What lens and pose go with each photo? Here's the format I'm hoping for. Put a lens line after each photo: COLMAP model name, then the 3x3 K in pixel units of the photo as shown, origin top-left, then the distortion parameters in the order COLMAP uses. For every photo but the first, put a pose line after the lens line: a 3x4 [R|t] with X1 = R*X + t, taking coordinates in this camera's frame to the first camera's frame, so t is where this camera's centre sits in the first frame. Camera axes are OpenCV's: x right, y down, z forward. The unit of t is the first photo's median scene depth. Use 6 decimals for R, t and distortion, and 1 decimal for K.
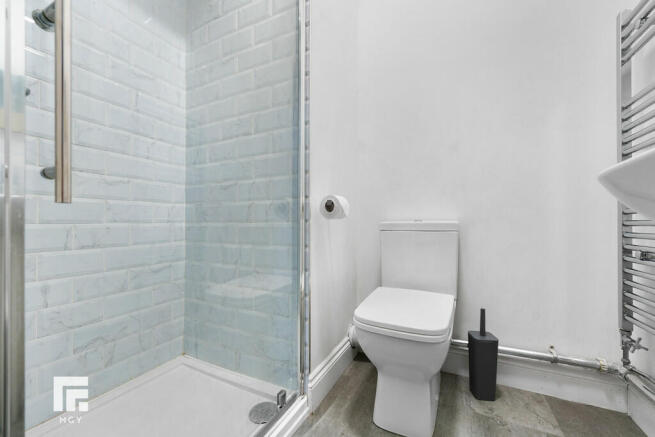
lens RADIAL K [[266.4, 0, 327.0], [0, 266.4, 223.5], [0, 0, 1]] dist [0.000193, -0.000231]
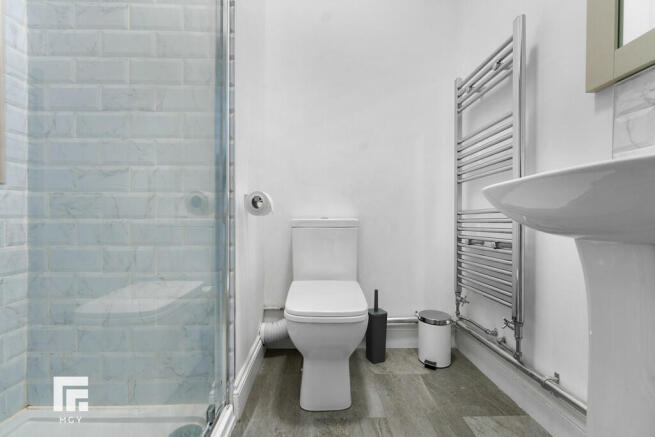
lens RADIAL K [[266.4, 0, 327.0], [0, 266.4, 223.5], [0, 0, 1]] dist [0.000193, -0.000231]
pose [[0.882757, -0.001717, 0.469827, -0.201310], [-0.003149, 0.999949, 0.009570, 0.001992], [-0.469820, -0.009927, 0.882707, 0.021764]]
